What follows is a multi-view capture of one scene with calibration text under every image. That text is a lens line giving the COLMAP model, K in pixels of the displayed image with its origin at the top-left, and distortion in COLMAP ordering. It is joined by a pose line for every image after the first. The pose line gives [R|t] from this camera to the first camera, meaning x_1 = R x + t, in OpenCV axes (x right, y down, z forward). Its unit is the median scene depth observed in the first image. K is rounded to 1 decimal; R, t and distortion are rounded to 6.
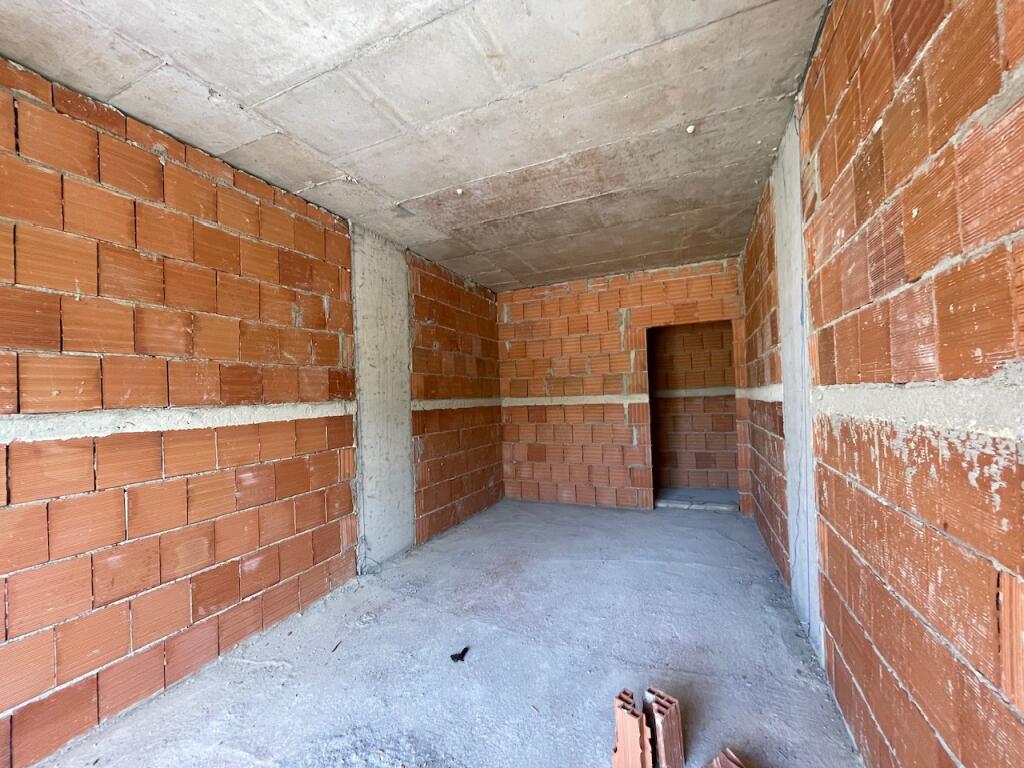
lens RADIAL K [[412.8, 0, 509.7], [0, 412.8, 388.1], [0, 0, 1]] dist [-0.002354, -0.000266]
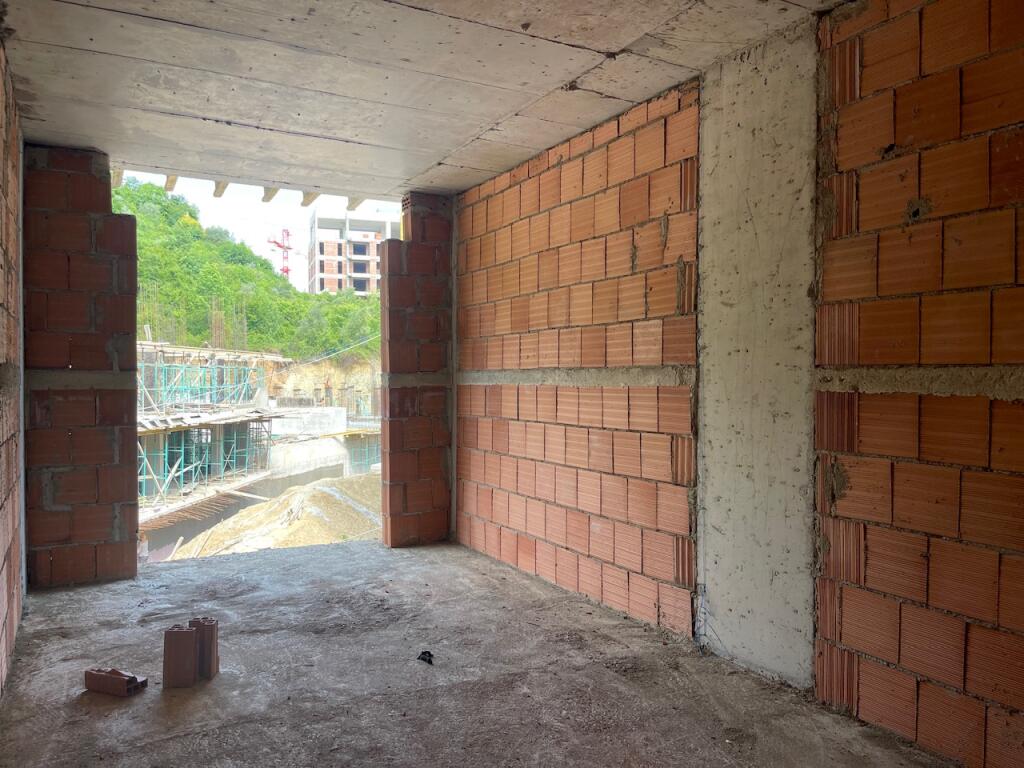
lens RADIAL K [[760.0, 0, 512.0], [0, 760.0, 384.0], [0, 0, 1]] dist [-0.001560, -0.000203]
pose [[-0.591418, 0.047581, -0.804960, 0.689012], [0.034151, 0.998840, 0.033950, 0.009889], [0.805642, -0.007412, -0.592356, 1.386816]]
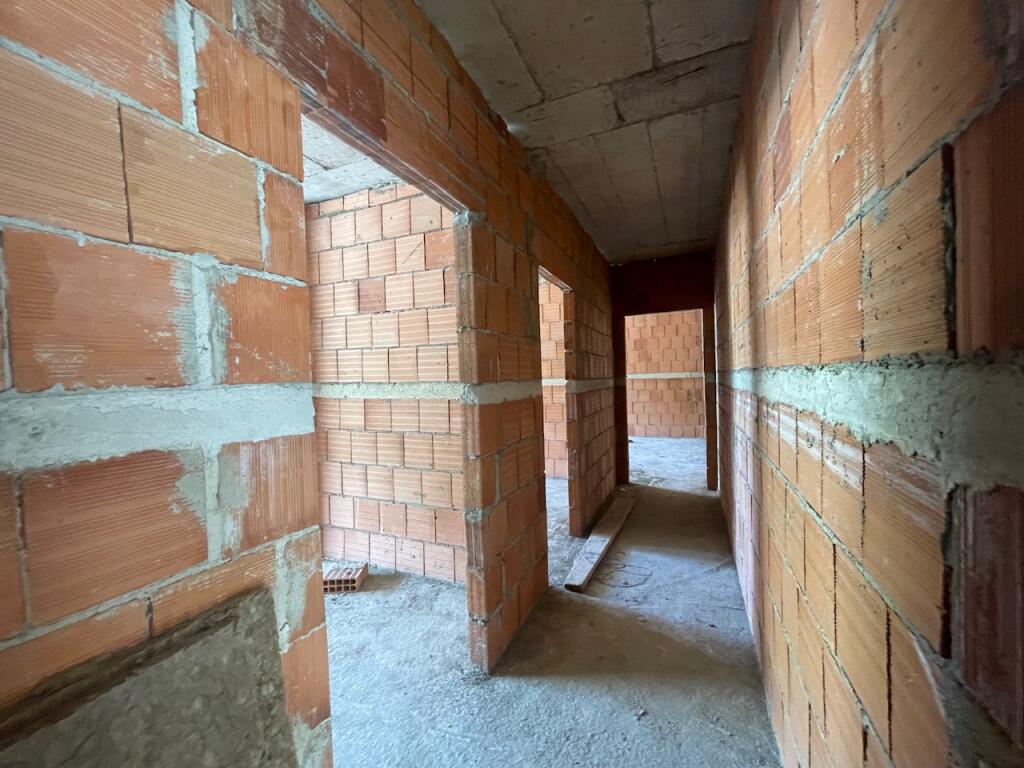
lens RADIAL K [[412.8, 0, 509.7], [0, 412.8, 388.1], [0, 0, 1]] dist [-0.002354, -0.000266]
pose [[0.105913, 0.044182, -0.993393, 0.538018], [0.016096, 0.998805, 0.046139, 0.007588], [0.994245, -0.020877, 0.105076, 1.082035]]
